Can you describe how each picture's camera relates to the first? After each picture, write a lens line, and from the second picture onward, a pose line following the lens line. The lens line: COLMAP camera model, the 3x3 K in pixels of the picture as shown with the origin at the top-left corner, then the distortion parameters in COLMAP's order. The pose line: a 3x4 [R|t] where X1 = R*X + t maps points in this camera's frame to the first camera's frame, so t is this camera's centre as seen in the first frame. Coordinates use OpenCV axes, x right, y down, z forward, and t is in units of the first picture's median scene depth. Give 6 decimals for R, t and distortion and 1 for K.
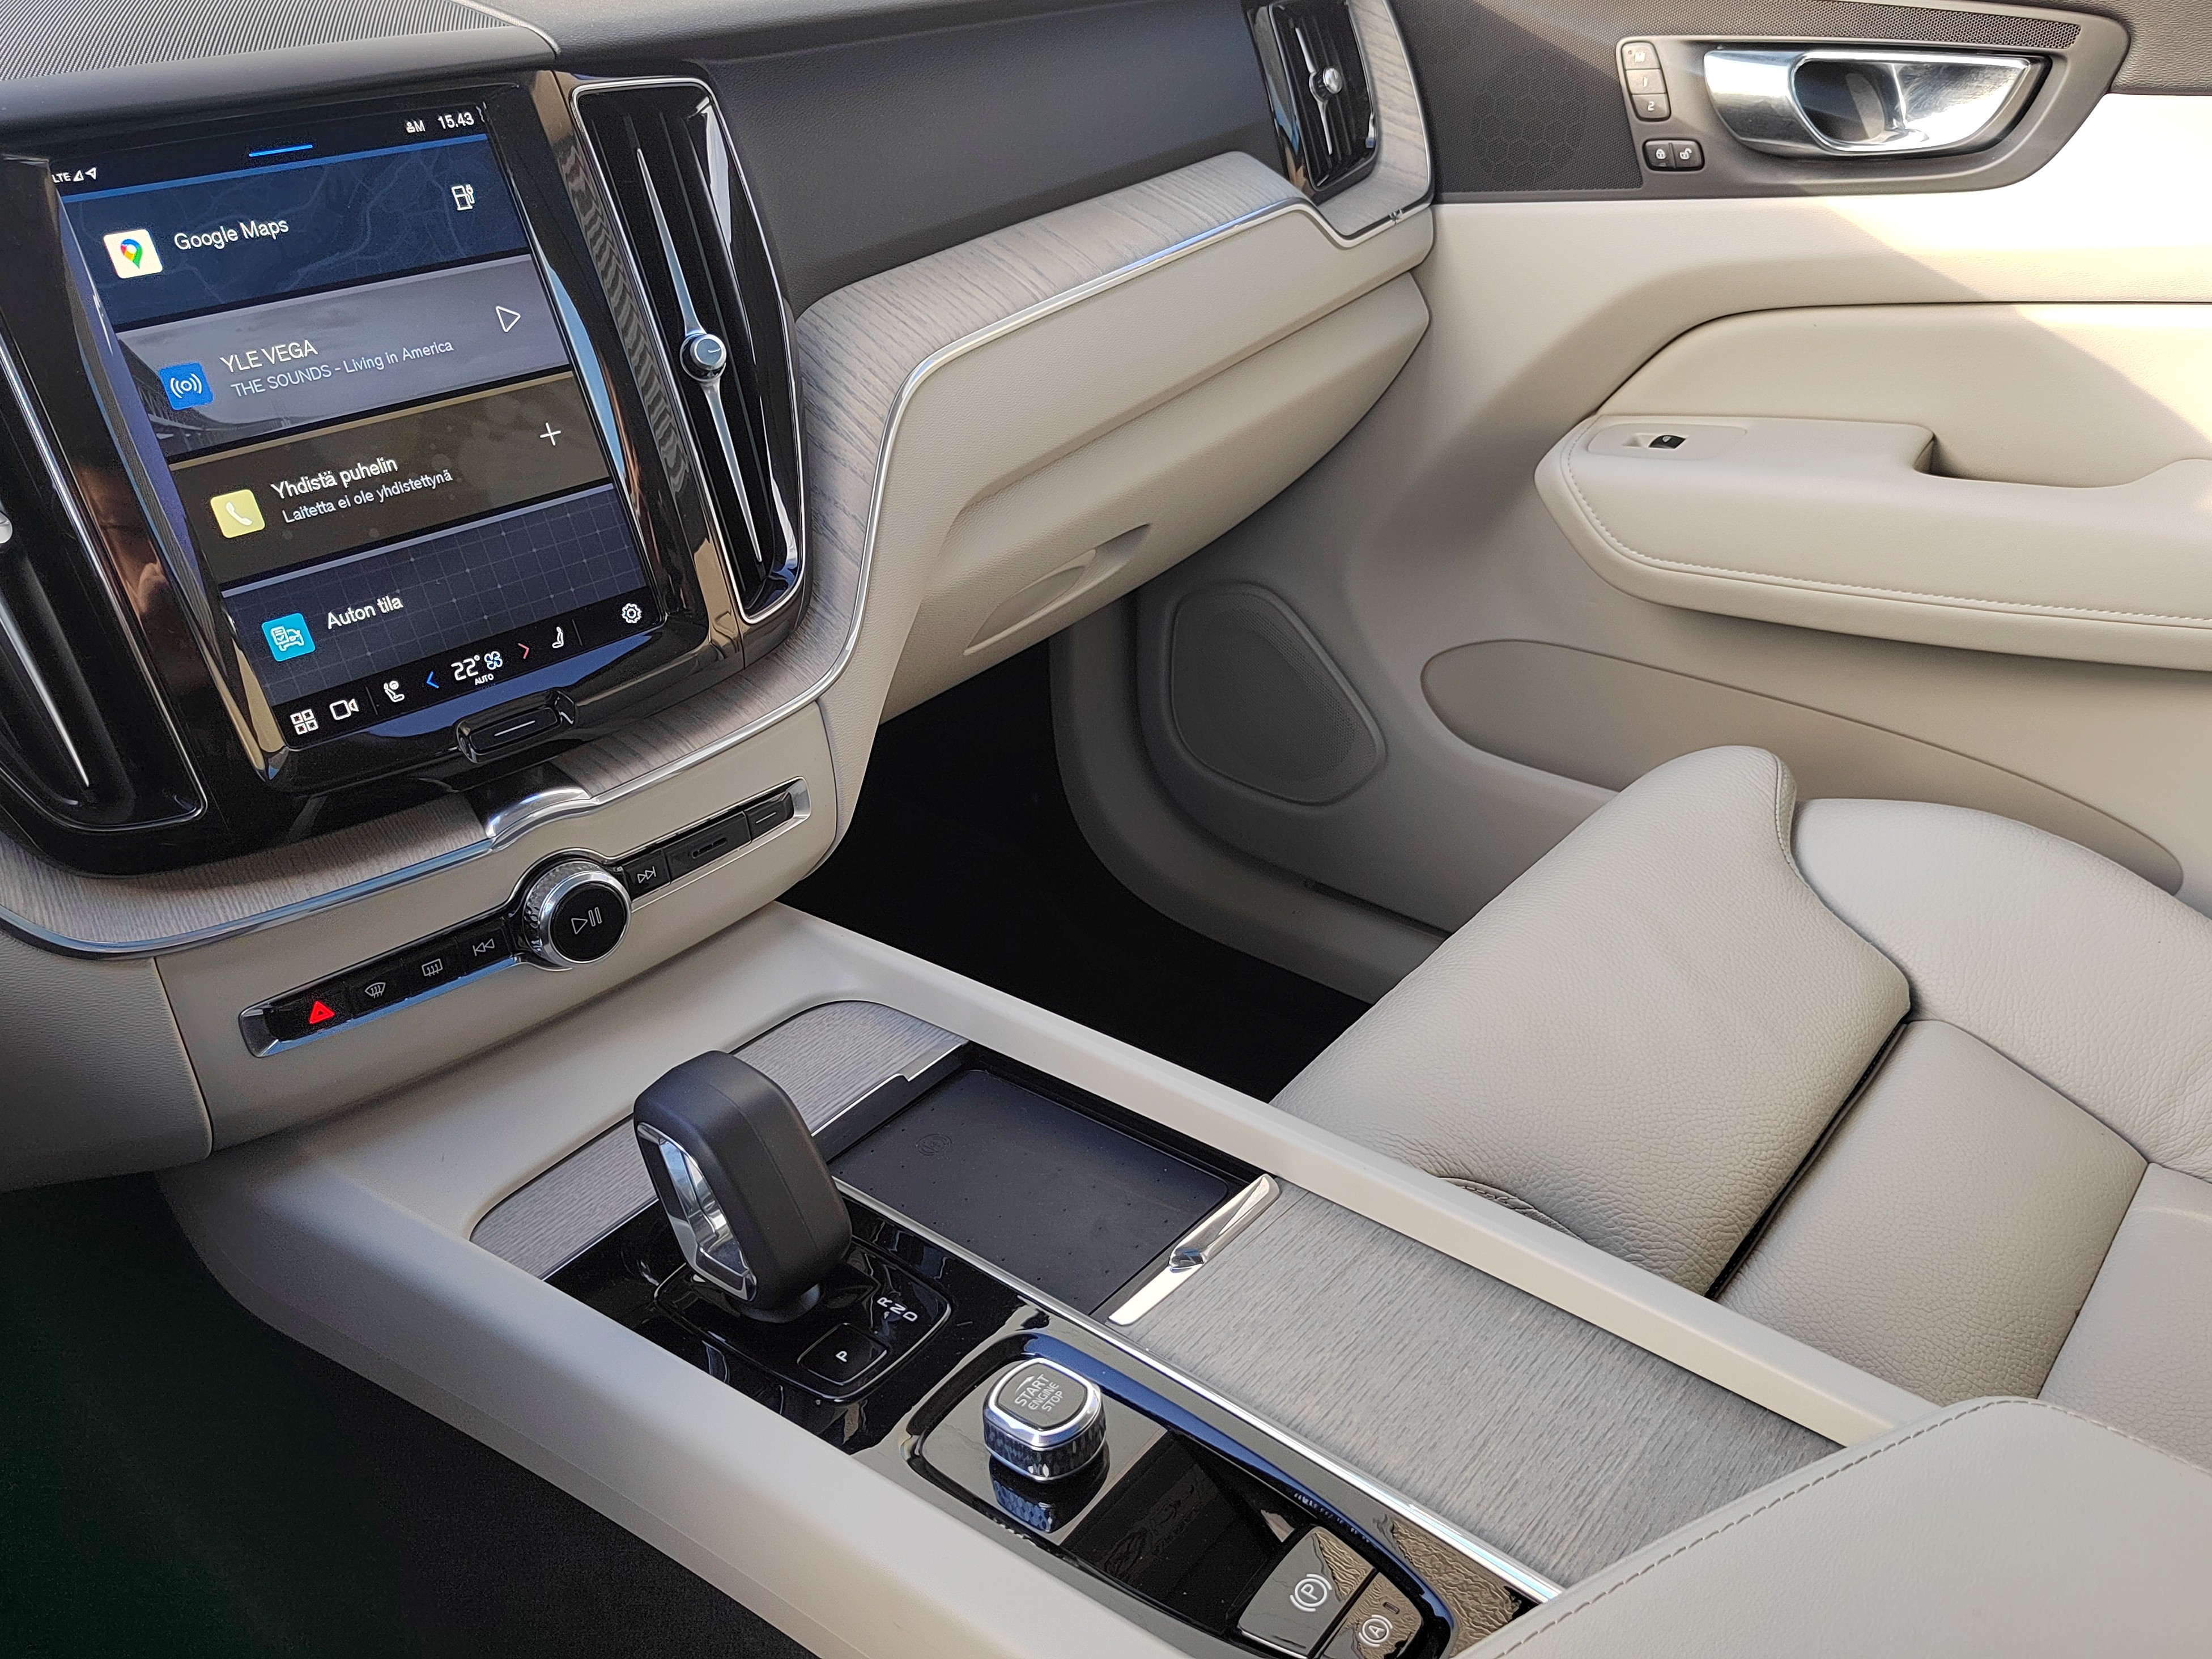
lens RADIAL K [[1716.2, 0, 1115.4], [0, 1716.2, 824.9], [0, 0, 1]] dist [0.029469, -0.033590]
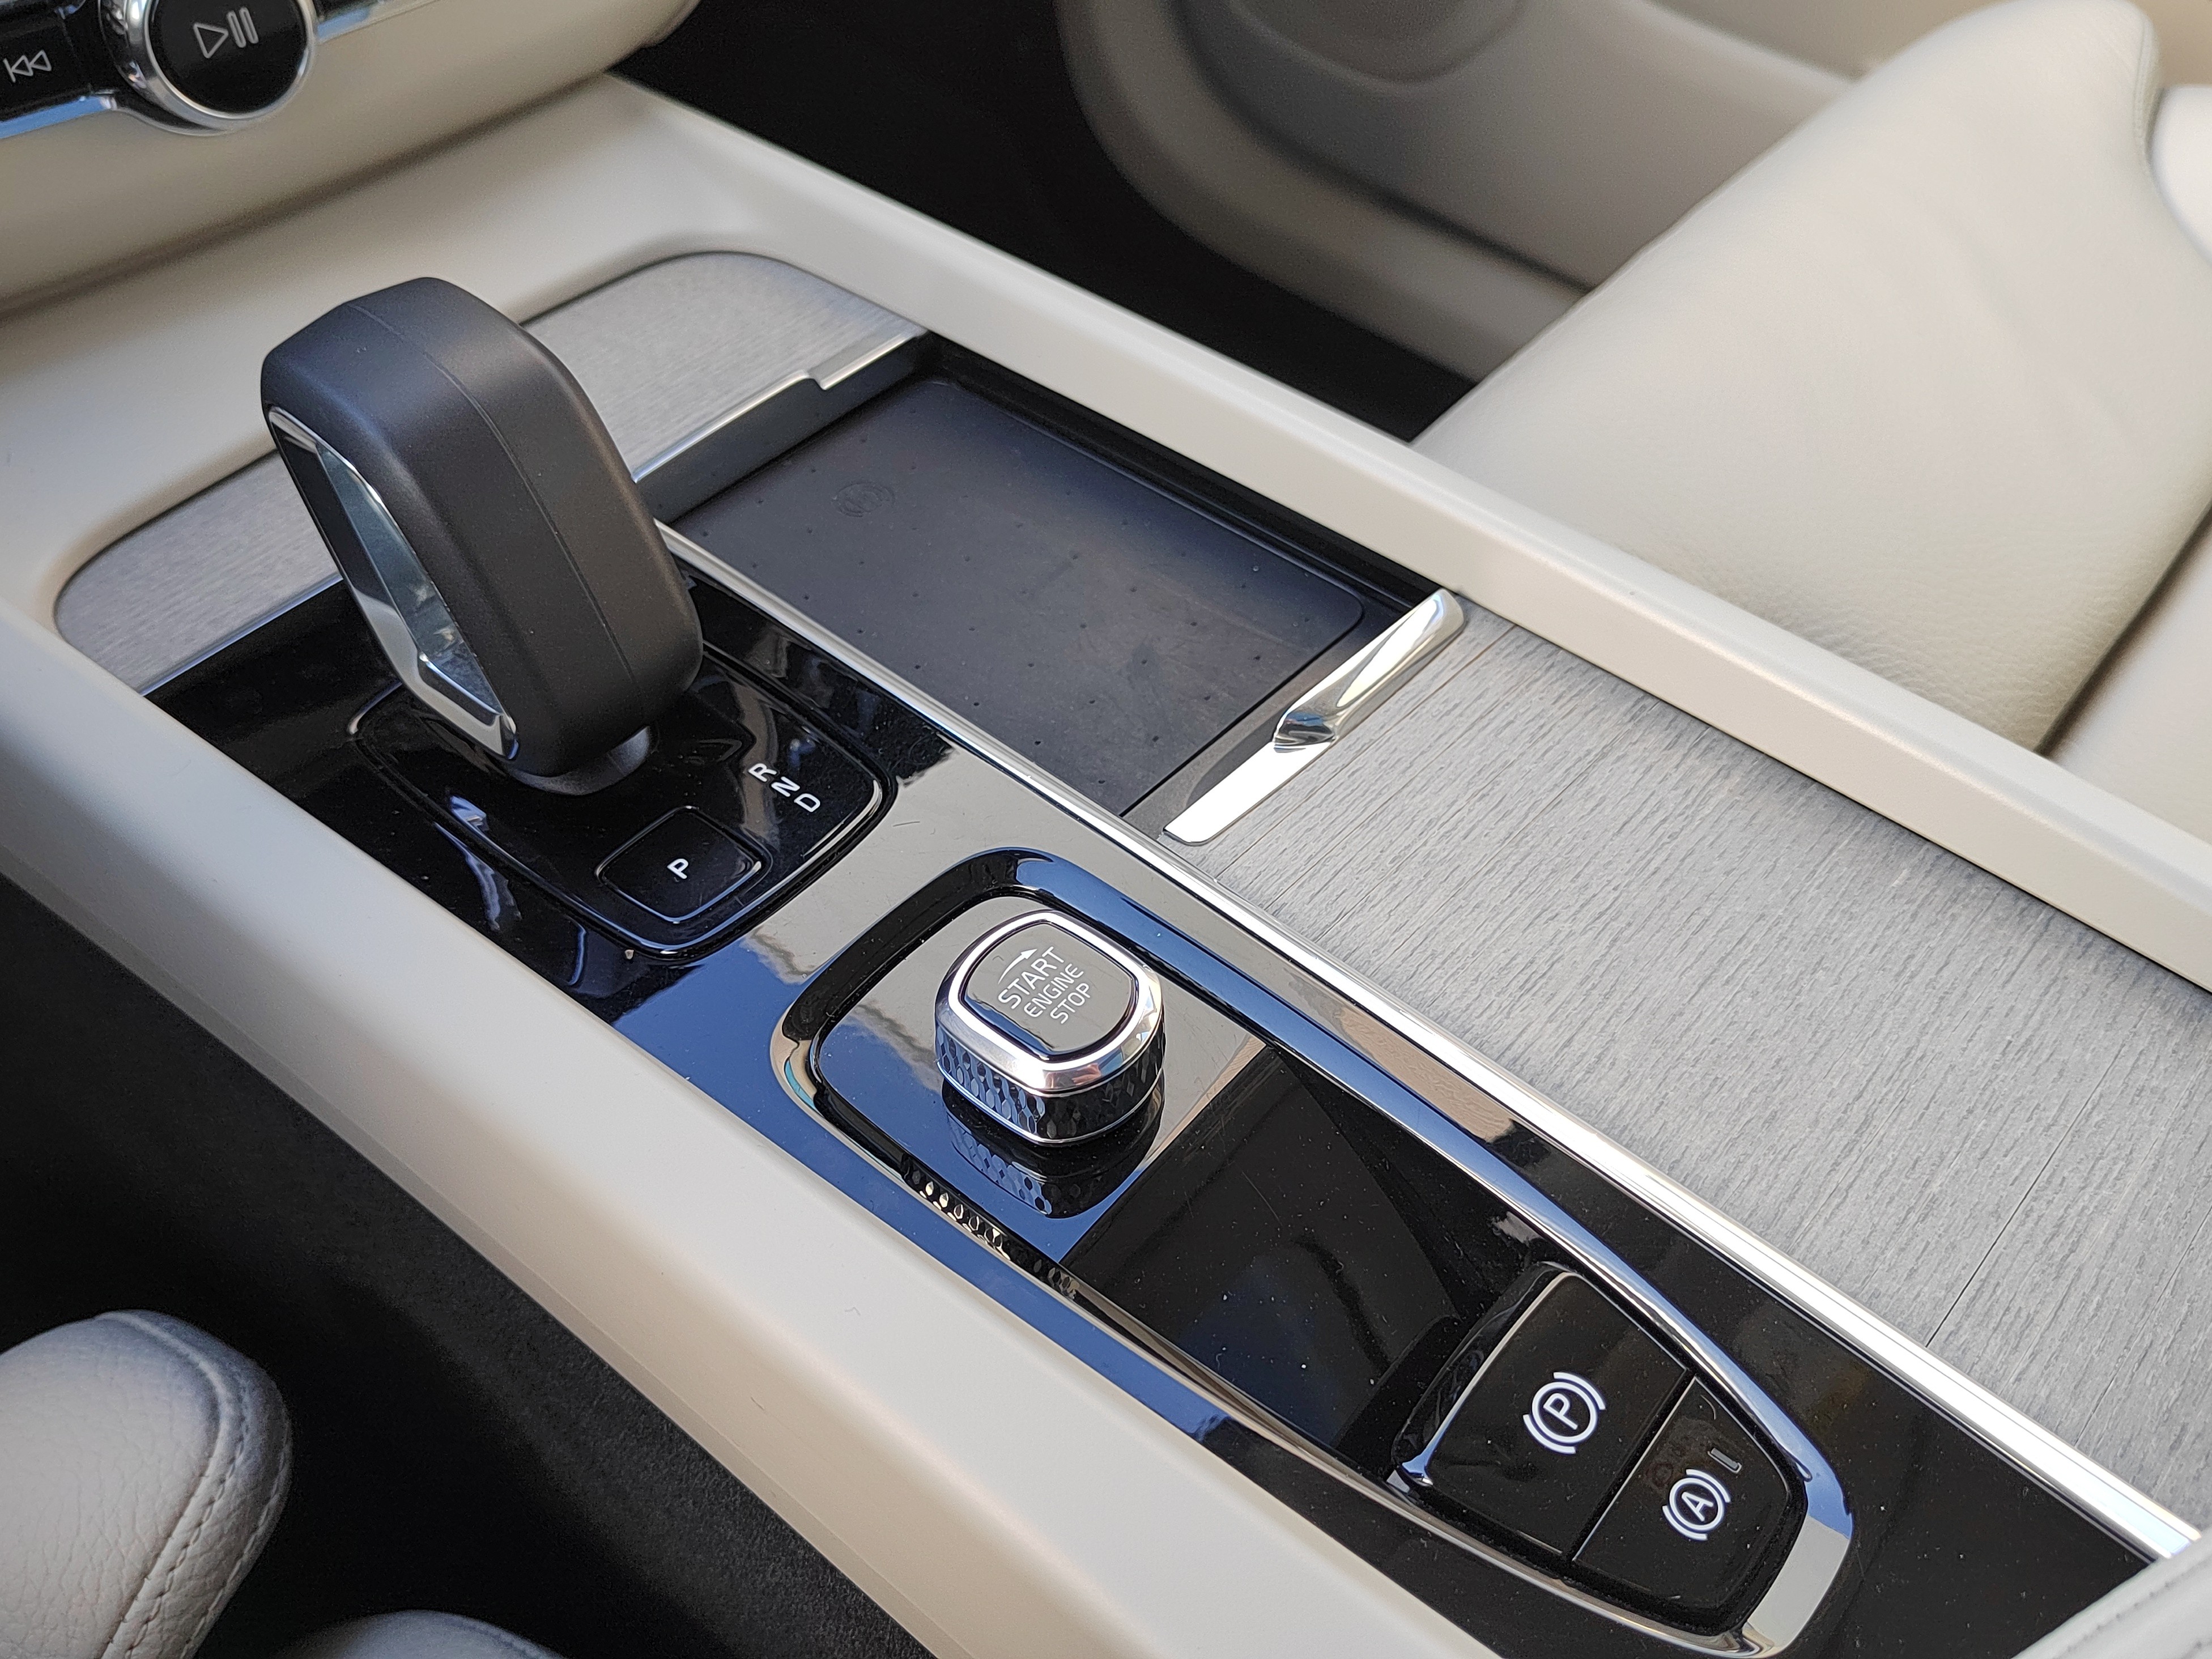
lens RADIAL K [[1716.2, 0, 1098.2], [0, 1716.2, 834.8], [0, 0, 1]] dist [0.029469, -0.033590]
pose [[0.997359, 0.064708, 0.032998, -0.043937], [-0.072210, 0.932394, 0.354156, 0.093732], [-0.007851, -0.355603, 0.934604, 0.482645]]
